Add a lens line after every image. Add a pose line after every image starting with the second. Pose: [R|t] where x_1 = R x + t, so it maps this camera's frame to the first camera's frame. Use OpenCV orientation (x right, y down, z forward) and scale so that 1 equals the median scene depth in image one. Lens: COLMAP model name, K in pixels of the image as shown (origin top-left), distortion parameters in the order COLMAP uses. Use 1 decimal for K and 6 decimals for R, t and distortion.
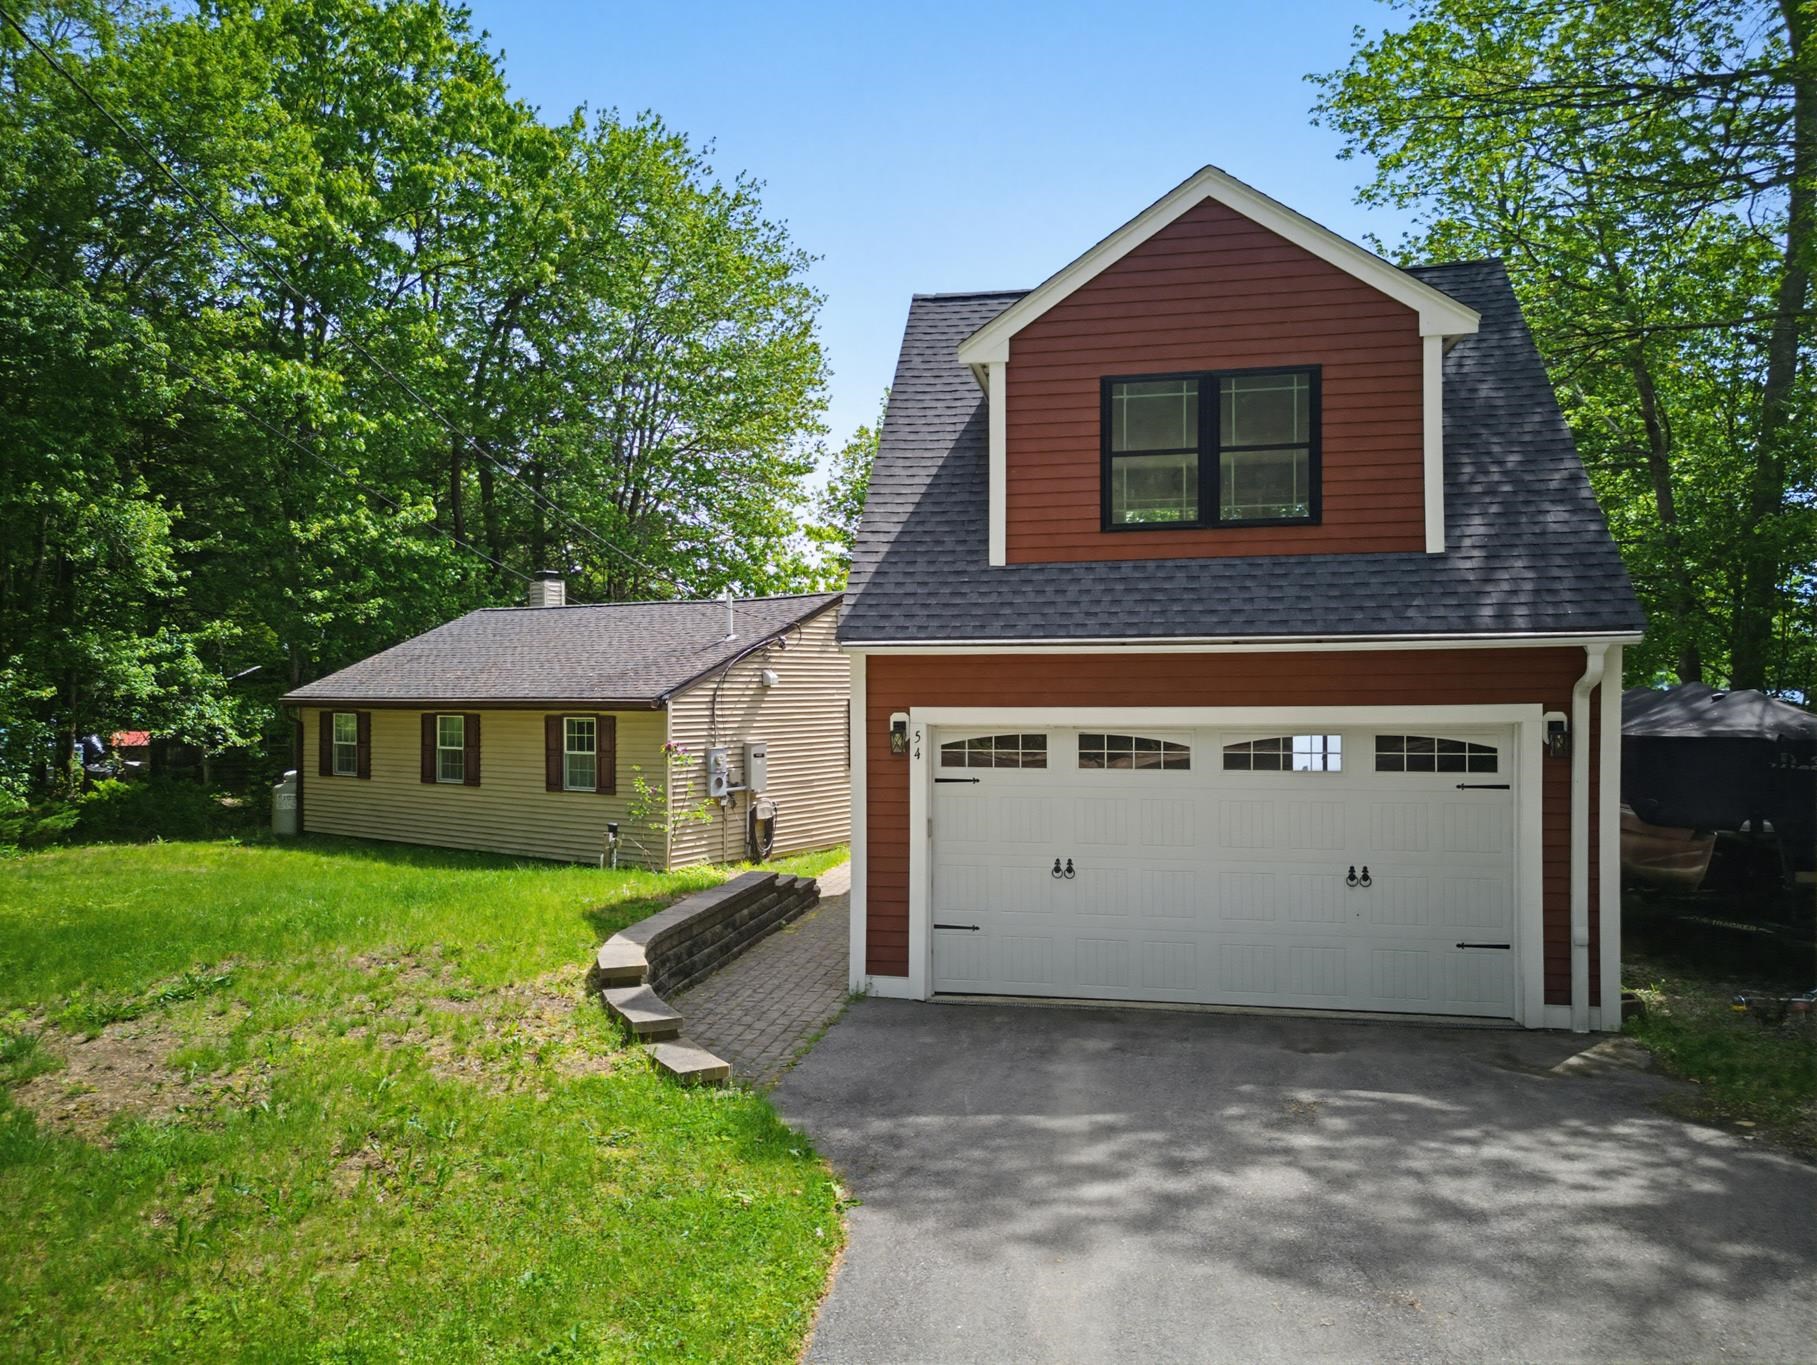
lens RADIAL K [[1268.3, 0, 915.3], [0, 1268.3, 680.5], [0, 0, 1]] dist [0.068520, -0.070638]
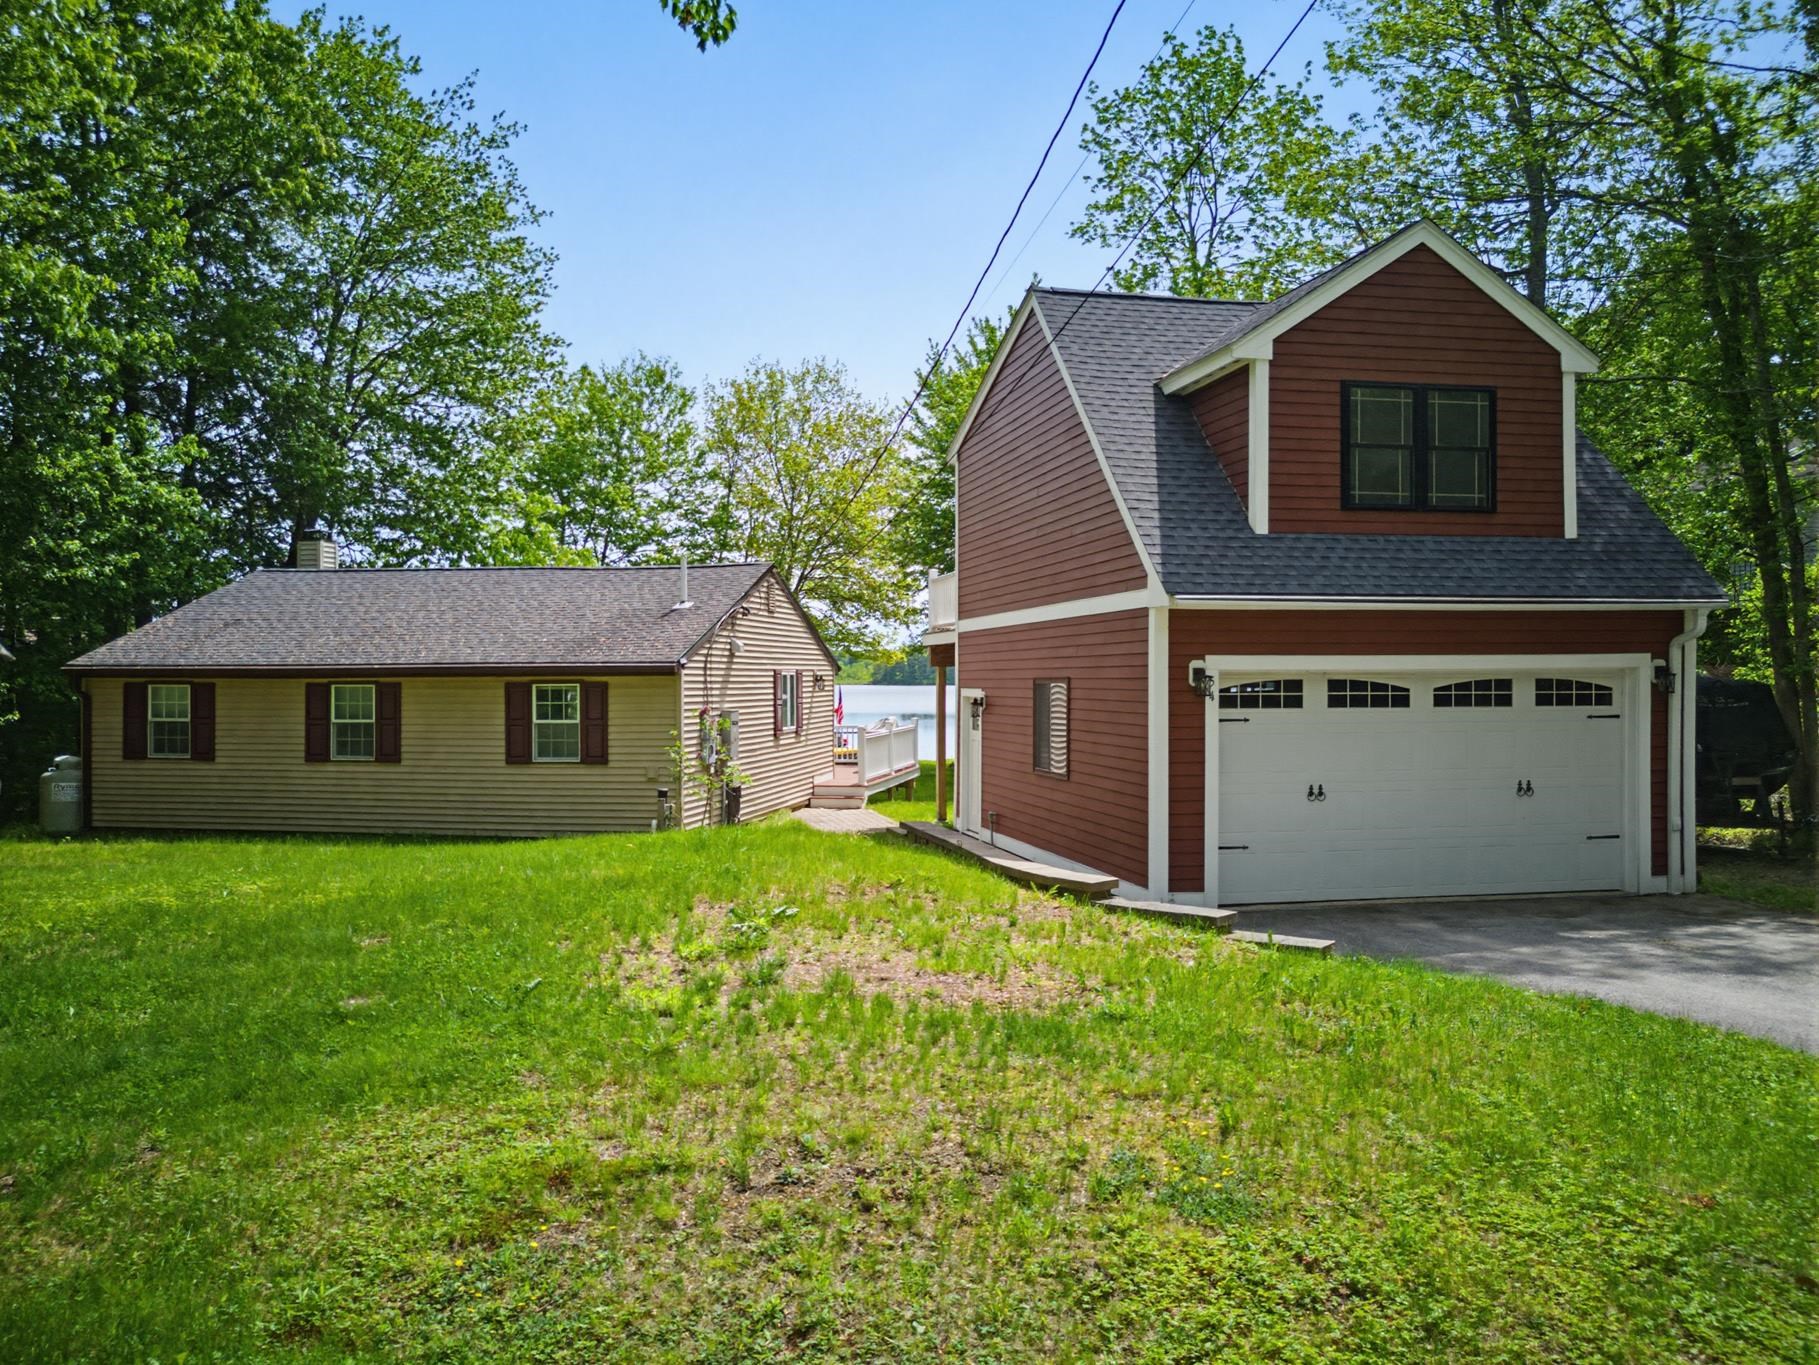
lens RADIAL K [[1269.7, 0, 916.3], [0, 1269.7, 680.5], [0, 0, 1]] dist [0.068520, -0.070638]
pose [[0.921369, -0.000031, 0.388690, -0.686559], [-0.001854, 0.999988, 0.004475, 0.038545], [-0.388685, -0.004843, 0.921358, 0.047587]]
